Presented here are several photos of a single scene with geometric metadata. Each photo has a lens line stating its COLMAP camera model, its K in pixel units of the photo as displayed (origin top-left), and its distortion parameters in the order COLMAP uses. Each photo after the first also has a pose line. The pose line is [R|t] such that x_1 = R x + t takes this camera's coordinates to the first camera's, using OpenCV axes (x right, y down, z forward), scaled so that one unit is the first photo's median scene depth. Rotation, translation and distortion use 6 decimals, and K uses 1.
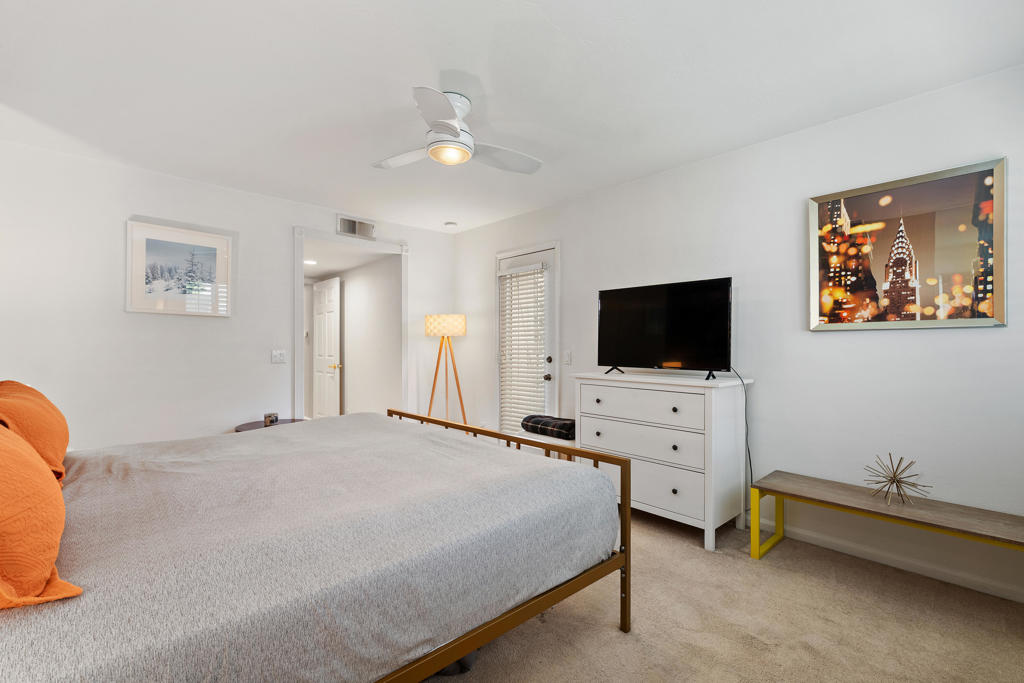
lens RADIAL K [[457.9, 0, 513.4], [0, 457.9, 343.6], [0, 0, 1]] dist [0.000040, 0.001963]
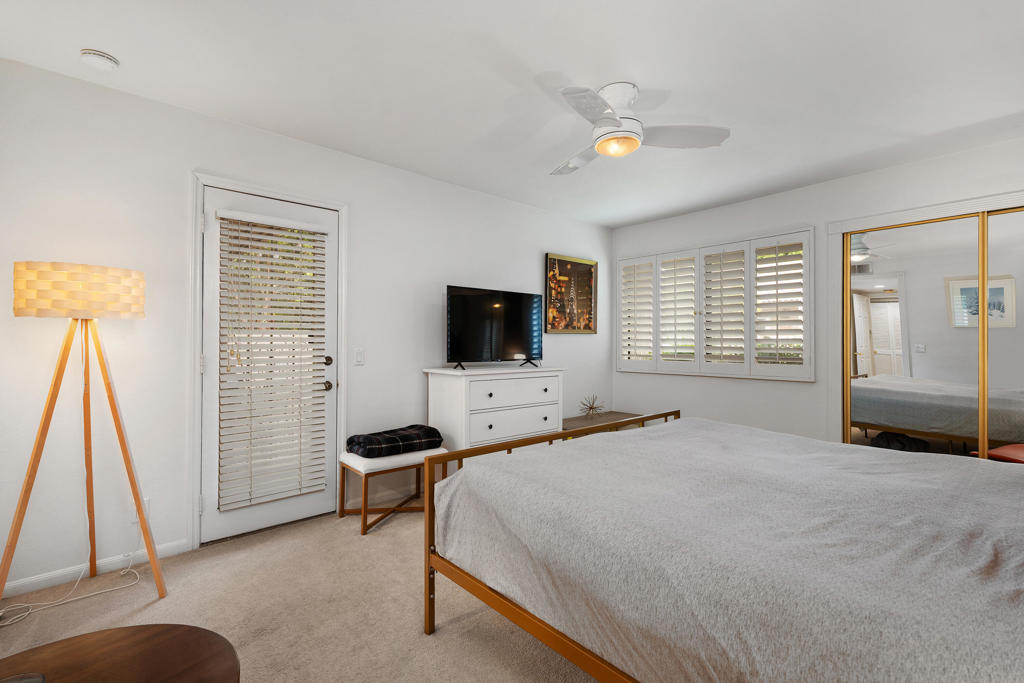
lens RADIAL K [[457.9, 0, 512.9], [0, 457.9, 340.0], [0, 0, 1]] dist [0.000040, 0.001963]
pose [[0.020548, 0.001744, 0.999787, -1.056634], [-0.007571, 0.999970, -0.001589, 0.001047], [-0.999760, -0.007537, 0.020560, 1.141969]]
